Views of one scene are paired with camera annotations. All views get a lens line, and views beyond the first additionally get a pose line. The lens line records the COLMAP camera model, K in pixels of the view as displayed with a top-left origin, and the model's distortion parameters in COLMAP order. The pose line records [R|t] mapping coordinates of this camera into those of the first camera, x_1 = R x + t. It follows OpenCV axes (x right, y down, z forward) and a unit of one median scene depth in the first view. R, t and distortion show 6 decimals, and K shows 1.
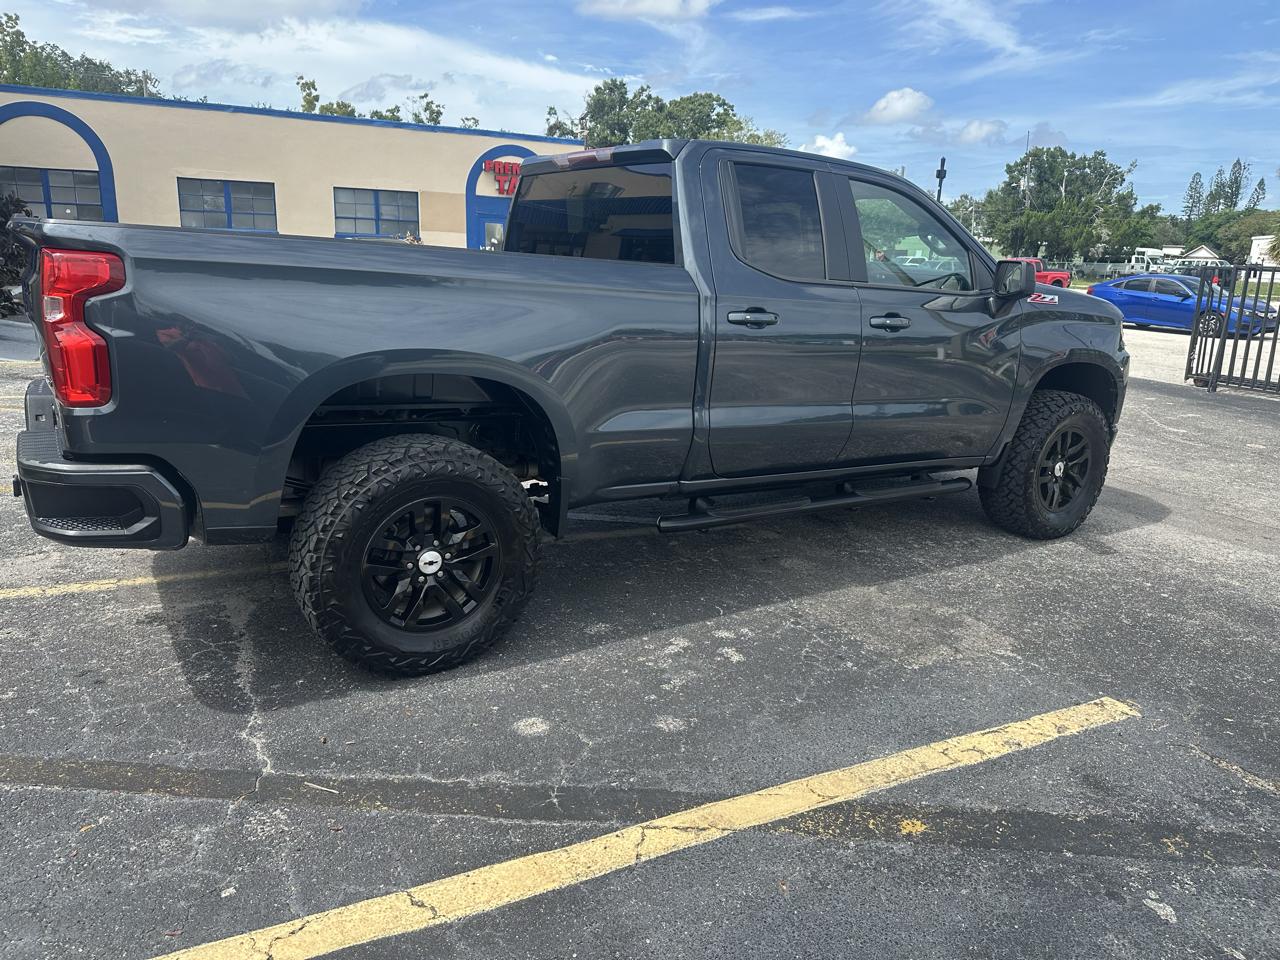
lens RADIAL K [[907.4, 0, 640.0], [0, 907.4, 480.0], [0, 0, 1]] dist [0.010939, -0.011521]
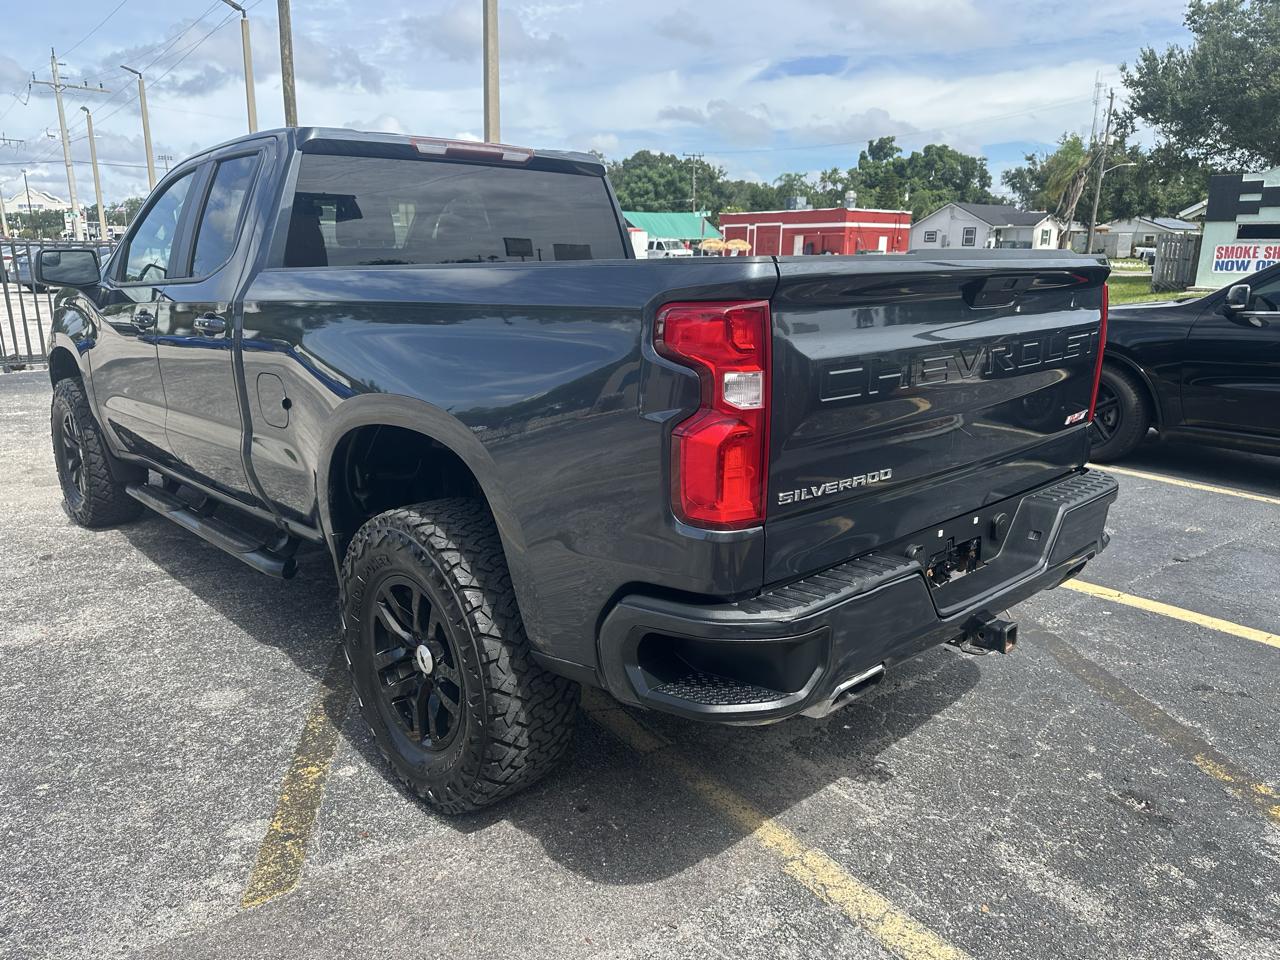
lens RADIAL K [[909.1, 0, 633.2], [0, 909.1, 480.7], [0, 0, 1]] dist [-0.001207, -0.001035]
pose [[-0.181918, -0.280515, 0.942453, -1.007114], [0.233260, 0.918777, 0.318493, -0.314306], [-0.955246, 0.277776, -0.101709, 1.054529]]
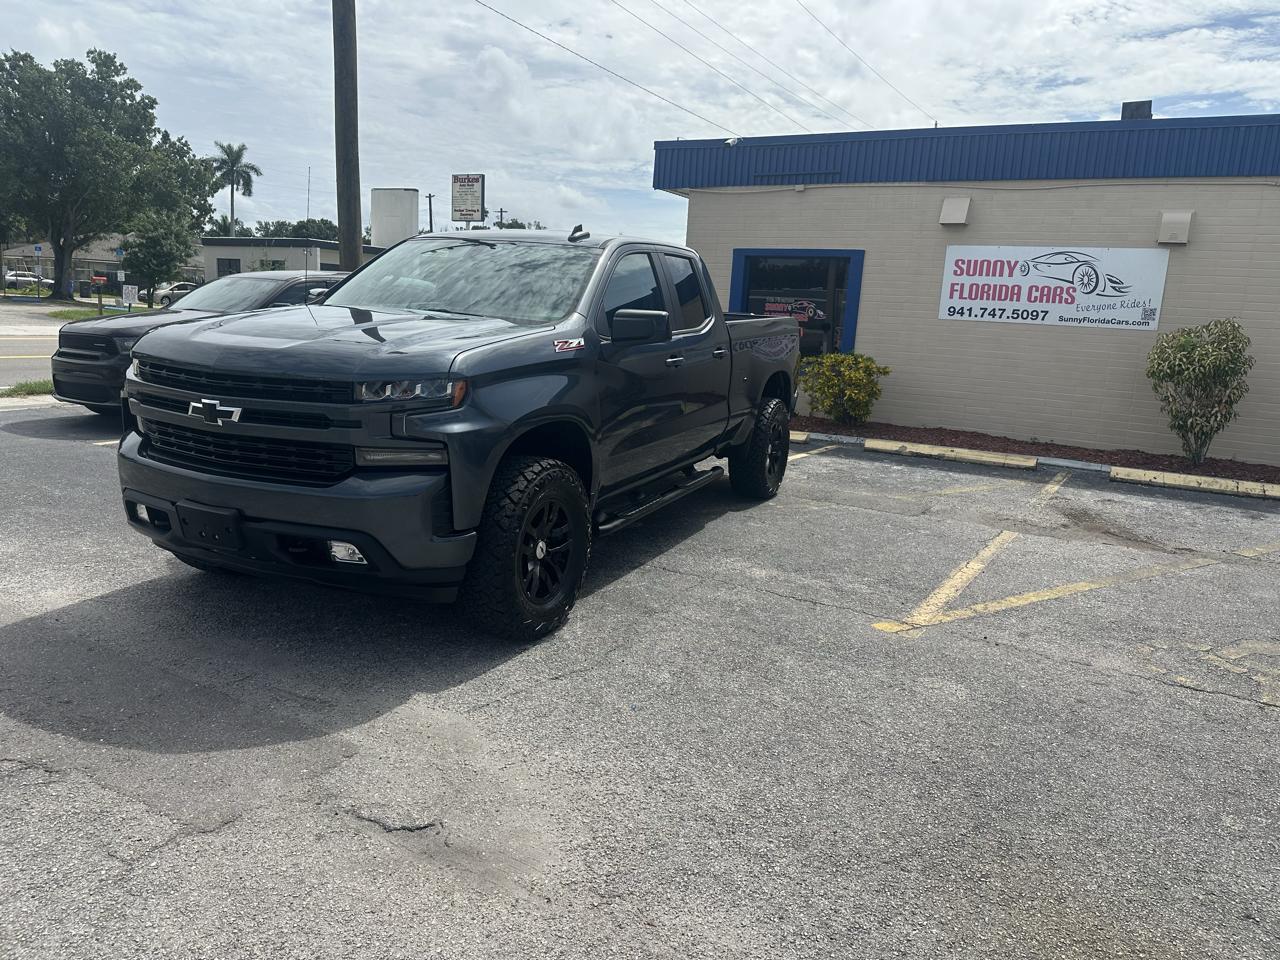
lens RADIAL K [[906.7, 0, 648.1], [0, 906.7, 465.2], [0, 0, 1]] dist [0.033486, -0.039473]
pose [[-0.833281, 0.009122, -0.552775, 0.784076], [-0.222403, 0.909859, 0.350276, -0.598322], [0.506142, 0.414817, -0.756139, 2.437060]]
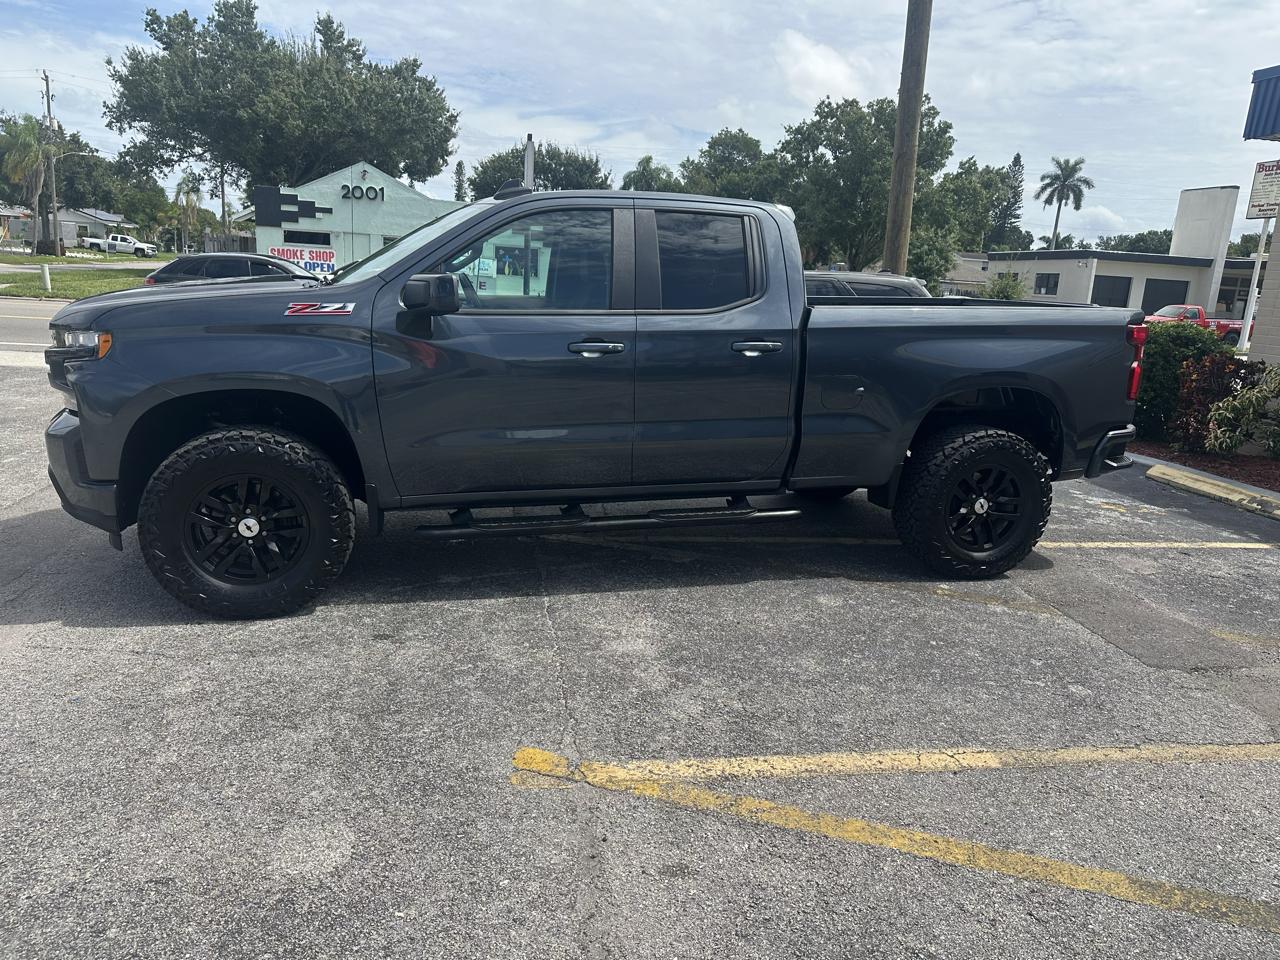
lens RADIAL K [[904.8, 0, 646.2], [0, 904.8, 478.1], [0, 0, 1]] dist [0.030784, -0.038018]
pose [[-0.953955, -0.152570, 0.258250, -0.317918], [-0.019180, 0.890239, 0.455089, -0.617523], [-0.299337, 0.429181, -0.852174, 2.312644]]
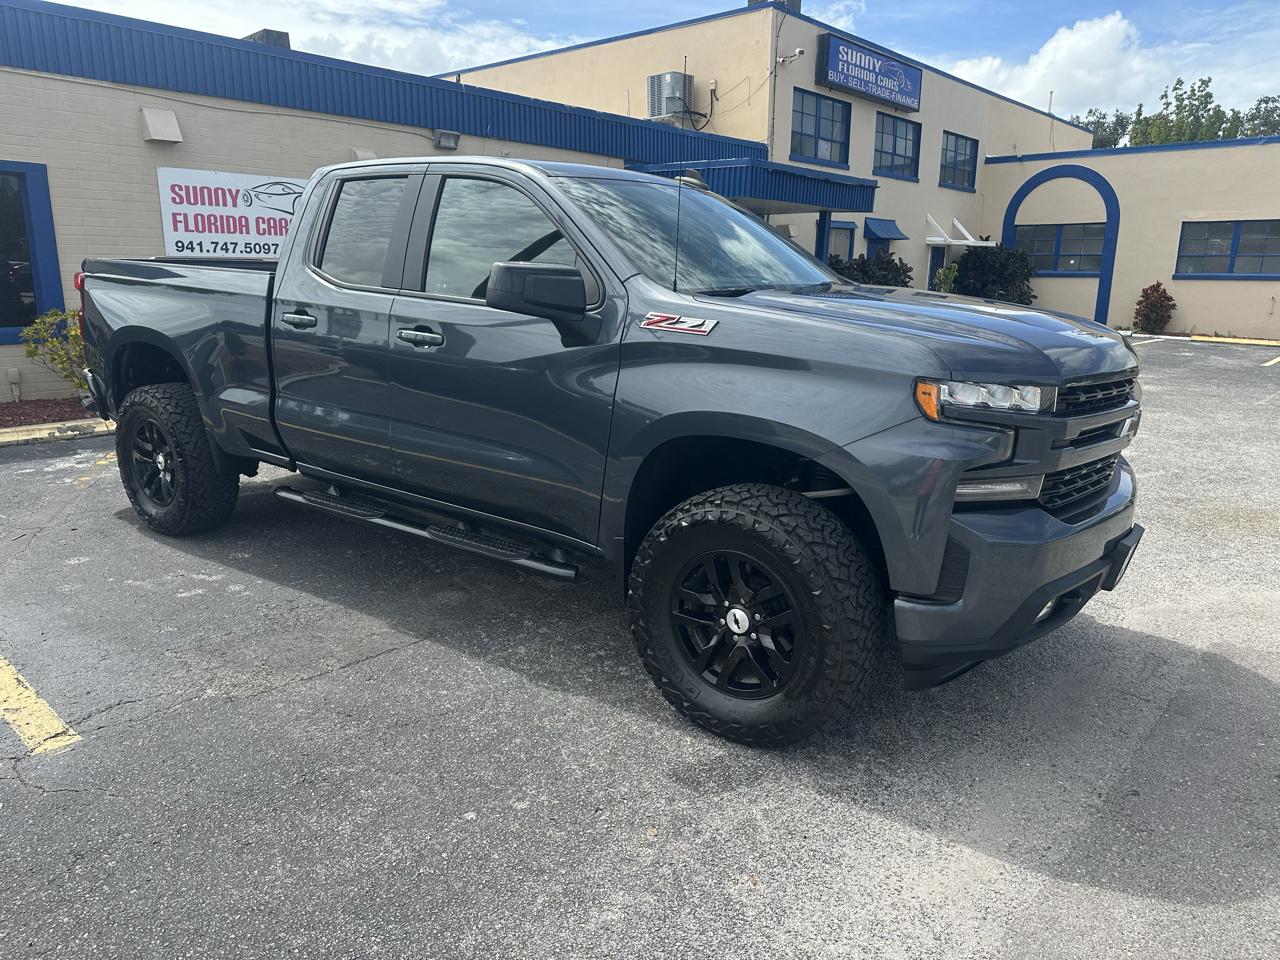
lens RADIAL K [[900.3, 0, 637.5], [0, 900.3, 479.6], [0, 0, 1]] dist [0.032253, -0.036233]
pose [[0.359907, 0.176459, -0.916149, 1.182148], [-0.229295, 0.968564, 0.096477, -0.173613], [0.904373, 0.175346, 0.389054, 0.887719]]
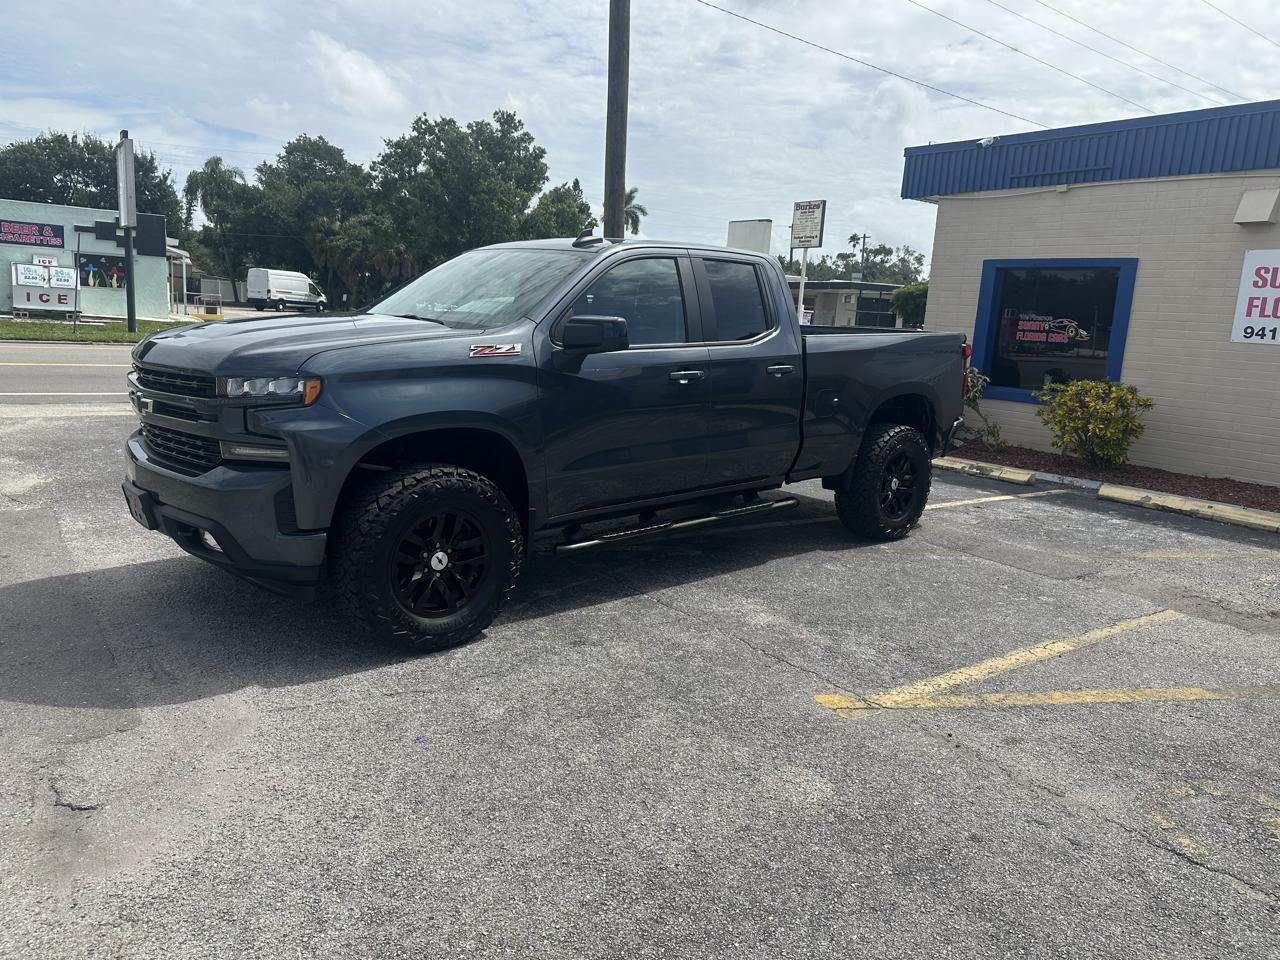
lens RADIAL K [[902.5, 0, 645.7], [0, 902.5, 477.2], [0, 0, 1]] dist [0.036508, -0.054889]
pose [[-0.980801, -0.063386, -0.184422, 0.287111], [-0.135050, 0.903000, 0.407864, -0.640210], [0.140680, 0.424939, -0.894224, 2.514969]]
